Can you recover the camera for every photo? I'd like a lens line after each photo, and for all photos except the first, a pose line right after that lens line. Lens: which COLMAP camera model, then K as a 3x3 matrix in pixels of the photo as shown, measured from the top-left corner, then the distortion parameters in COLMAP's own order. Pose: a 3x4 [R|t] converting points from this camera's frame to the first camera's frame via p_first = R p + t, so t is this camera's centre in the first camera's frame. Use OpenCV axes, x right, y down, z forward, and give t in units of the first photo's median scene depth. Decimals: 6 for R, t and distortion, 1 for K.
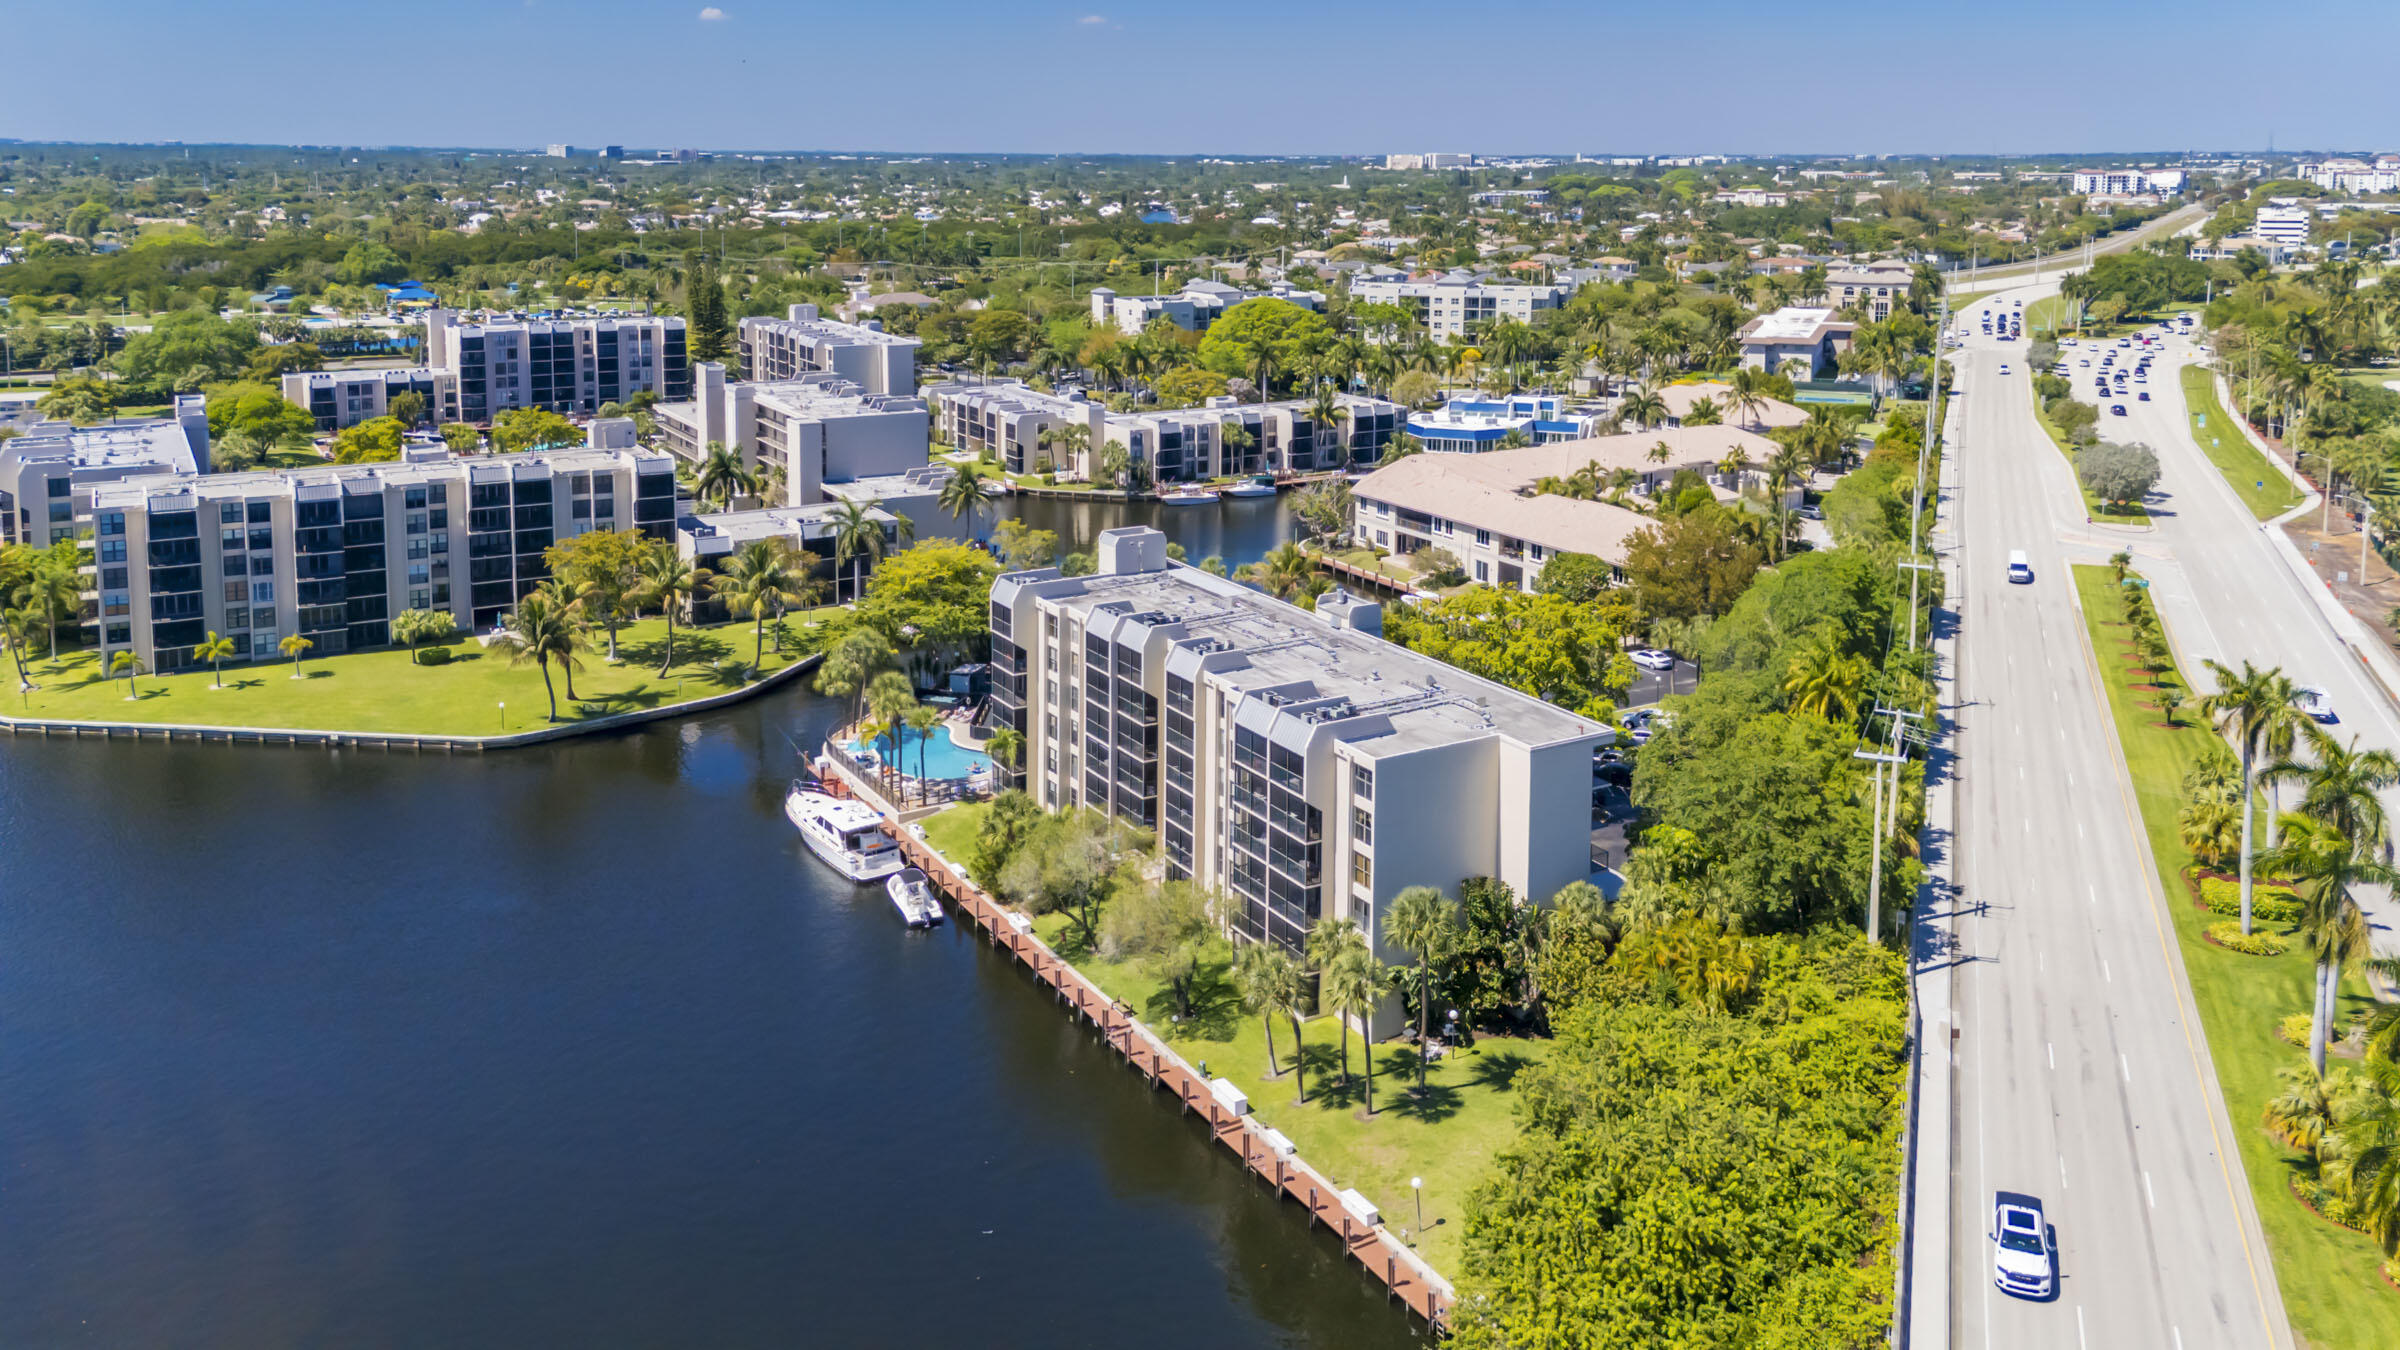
lens RADIAL K [[1818.0, 0, 1257.5], [0, 1818.0, 683.4], [0, 0, 1]] dist [0.085010, -0.054718]
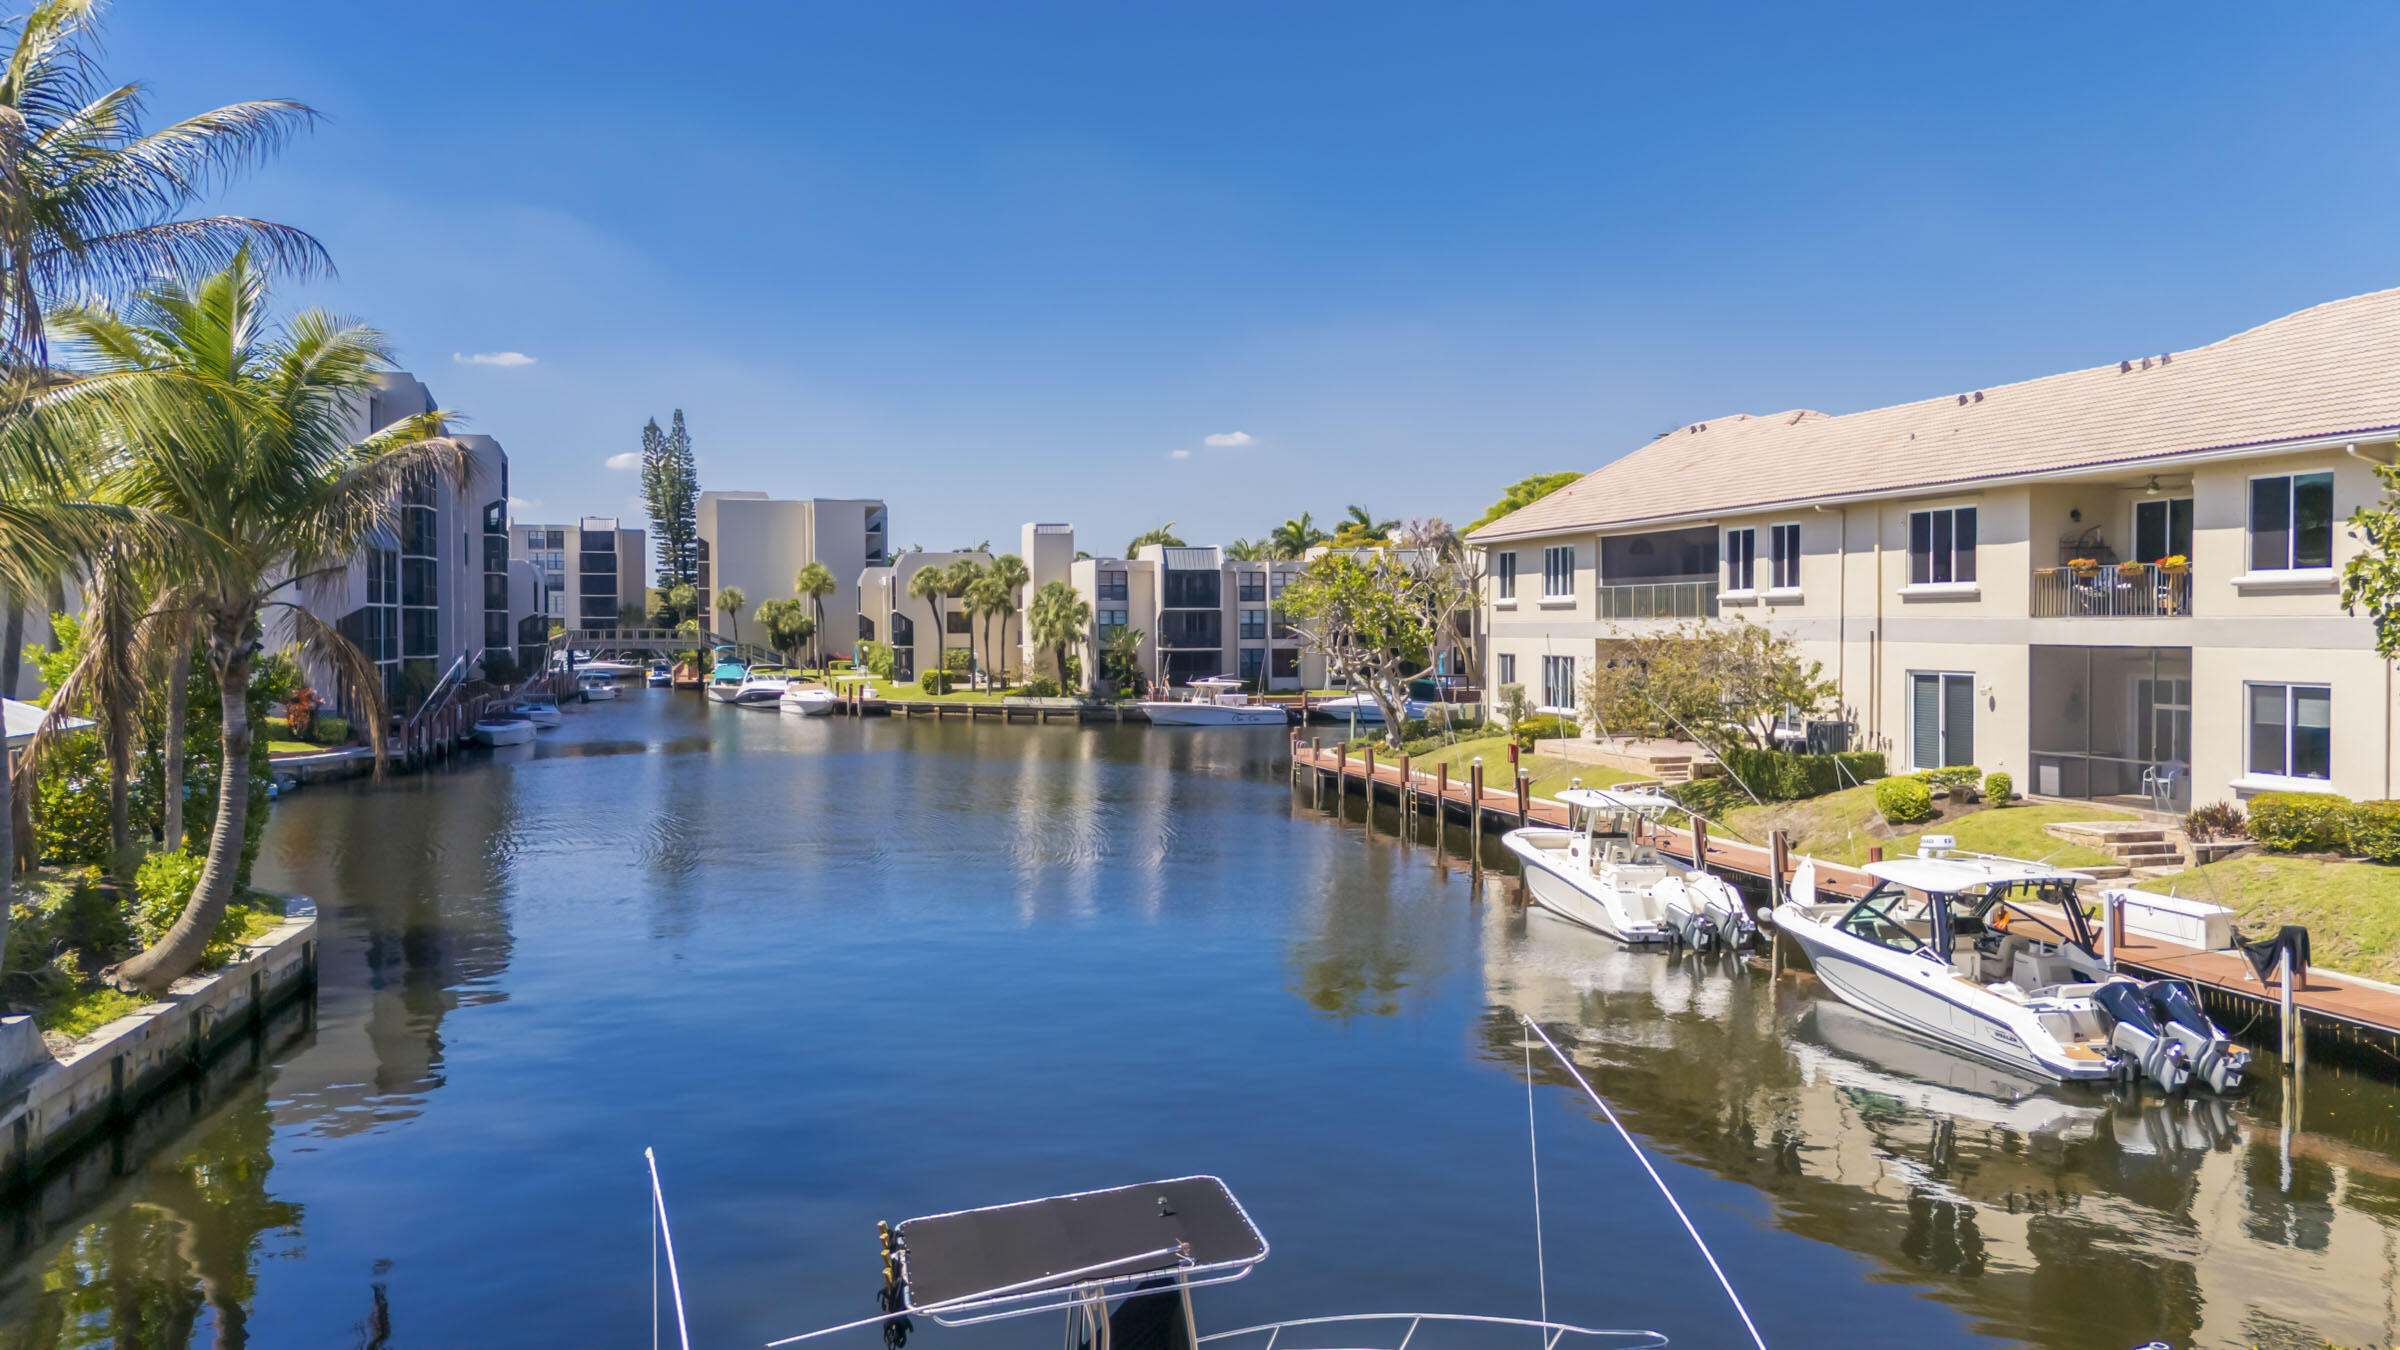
lens RADIAL K [[1818.0, 0, 1257.5], [0, 1818.0, 683.4], [0, 0, 1]] dist [0.085010, -0.054718]
pose [[0.962305, 0.005589, -0.271915, 0.098206], [-0.075334, 0.966146, -0.246751, -0.010190], [0.261331, 0.257934, 0.930149, 0.736252]]
